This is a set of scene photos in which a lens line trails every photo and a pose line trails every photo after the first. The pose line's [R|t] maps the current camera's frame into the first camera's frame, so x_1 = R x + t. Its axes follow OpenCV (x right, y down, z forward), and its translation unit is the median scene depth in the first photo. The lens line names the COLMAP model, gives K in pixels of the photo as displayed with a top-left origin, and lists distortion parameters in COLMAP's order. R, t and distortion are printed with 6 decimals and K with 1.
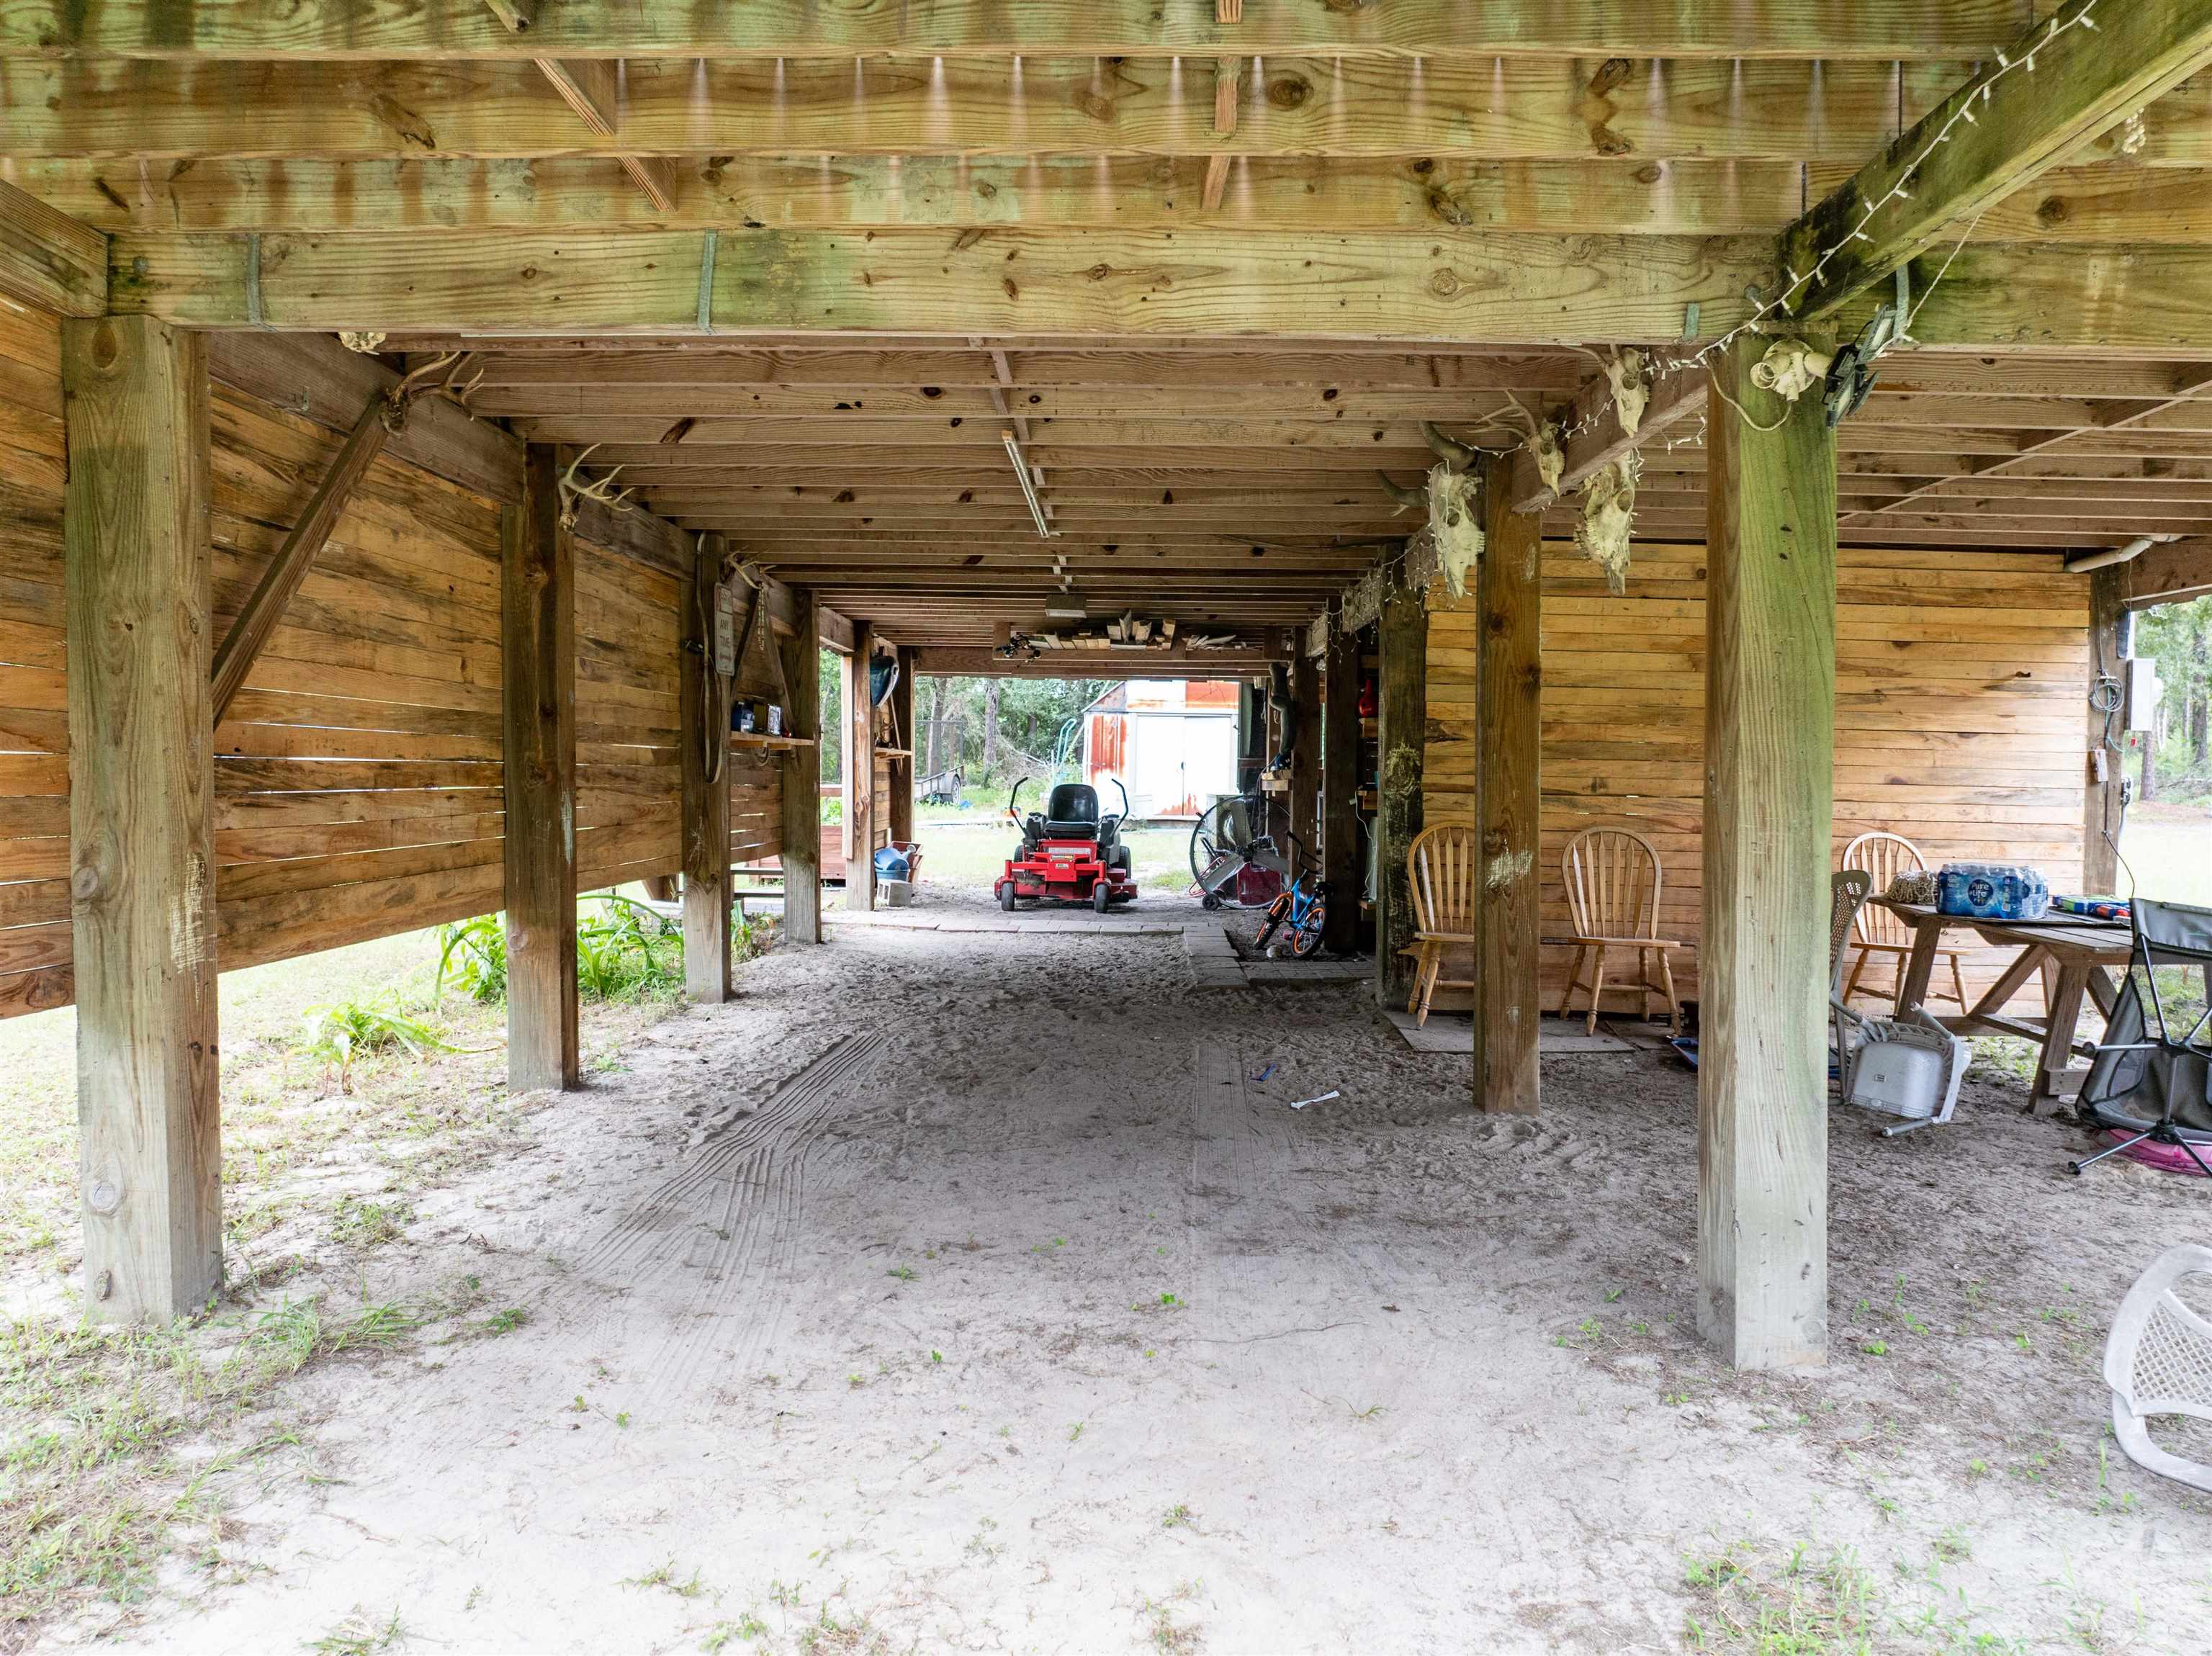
lens RADIAL K [[1561.2, 0, 1105.6], [0, 1561.2, 836.9], [0, 0, 1]] dist [-0.045872, 0.018218]
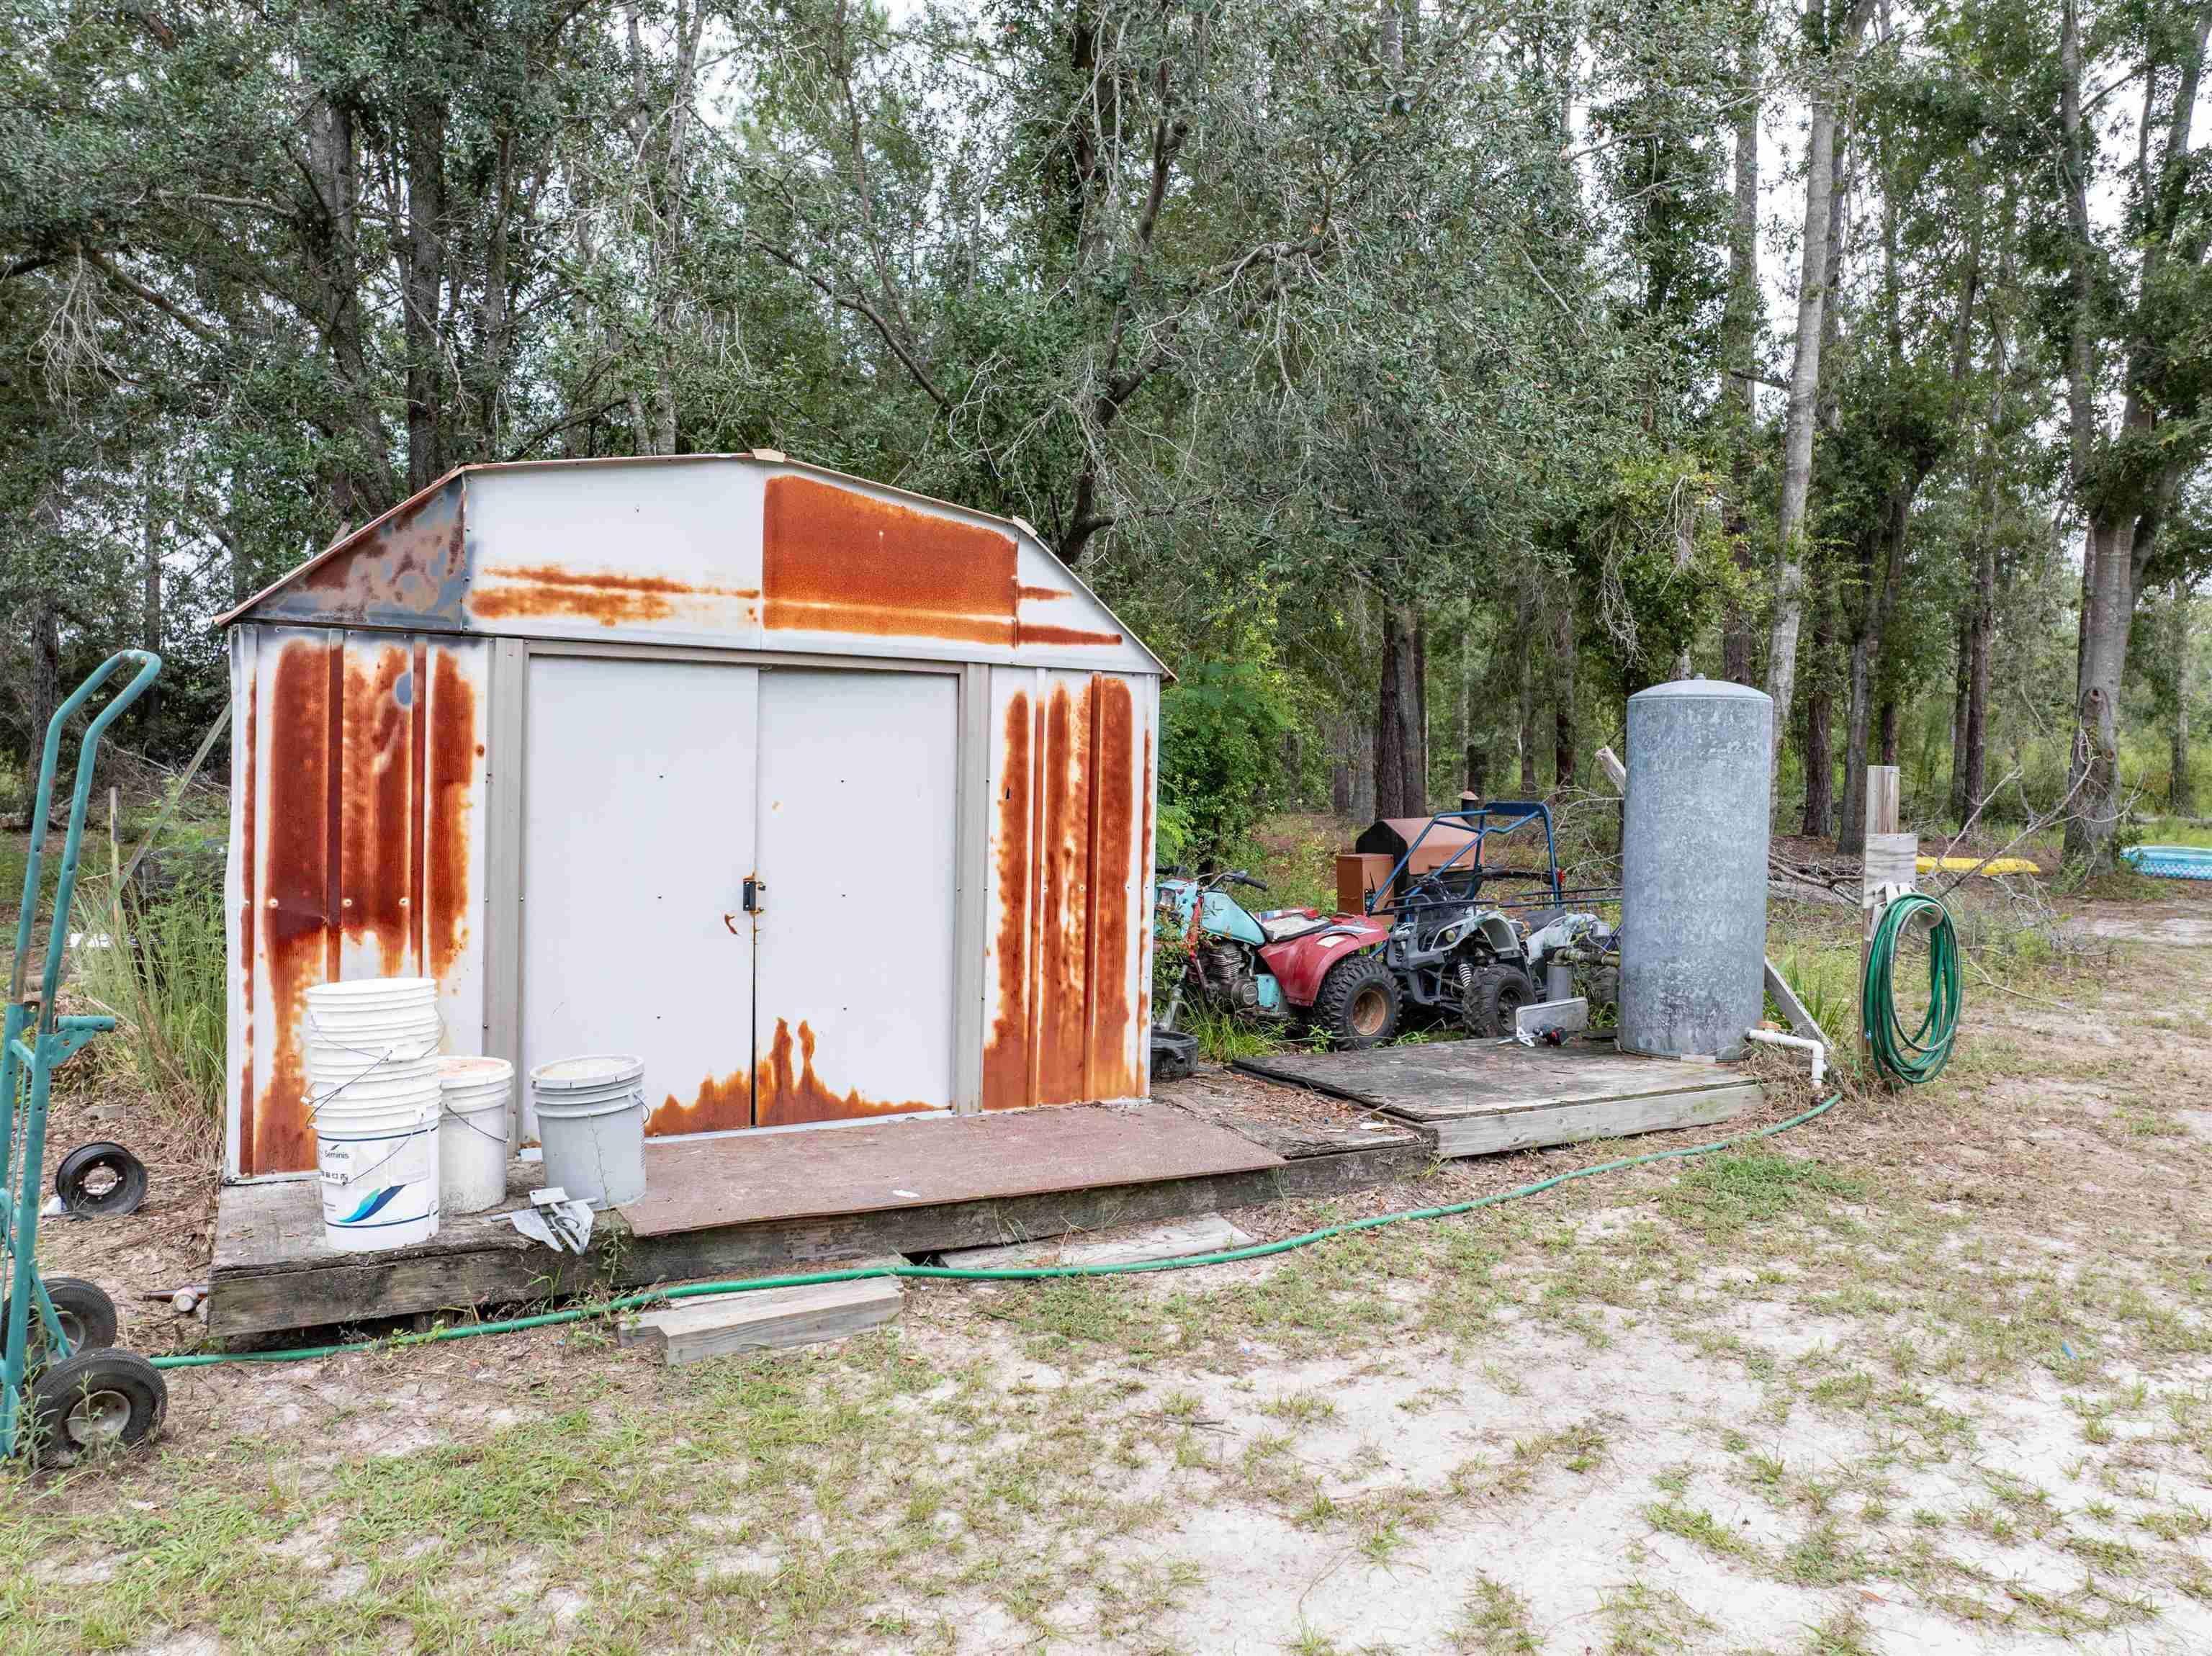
lens RADIAL K [[1561.2, 0, 1111.4], [0, 1561.2, 830.2], [0, 0, 1]] dist [-0.045872, 0.018218]
pose [[0.880027, -0.015095, 0.474684, -0.017417], [0.014946, 0.999880, 0.004087, -0.113948], [-0.474688, 0.003497, 0.880147, 1.639868]]
